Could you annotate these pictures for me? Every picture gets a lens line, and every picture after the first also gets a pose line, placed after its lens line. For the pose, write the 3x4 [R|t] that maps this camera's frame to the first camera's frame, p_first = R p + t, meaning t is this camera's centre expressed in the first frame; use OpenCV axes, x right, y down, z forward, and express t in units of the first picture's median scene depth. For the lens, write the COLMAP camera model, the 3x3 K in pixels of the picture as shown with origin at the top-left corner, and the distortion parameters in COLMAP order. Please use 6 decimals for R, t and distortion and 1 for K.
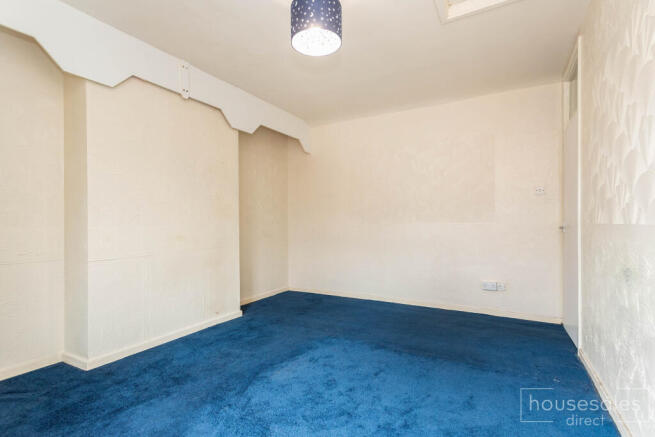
lens RADIAL K [[317.7, 0, 329.7], [0, 317.7, 214.7], [0, 0, 1]] dist [0.000695, 0.000209]
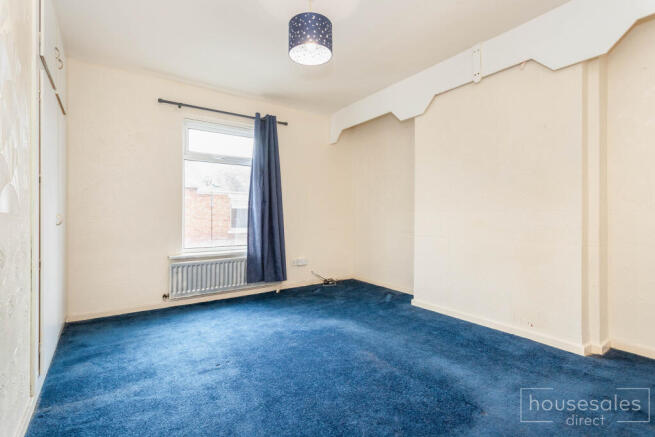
lens RADIAL K [[317.7, 0, 329.7], [0, 317.7, 214.7], [0, 0, 1]] dist [0.000695, 0.000209]
pose [[-0.427725, 0.004386, -0.903898, 0.672411], [0.027042, 0.999603, -0.007947, 0.039128], [0.903504, -0.027843, -0.427674, 1.075891]]
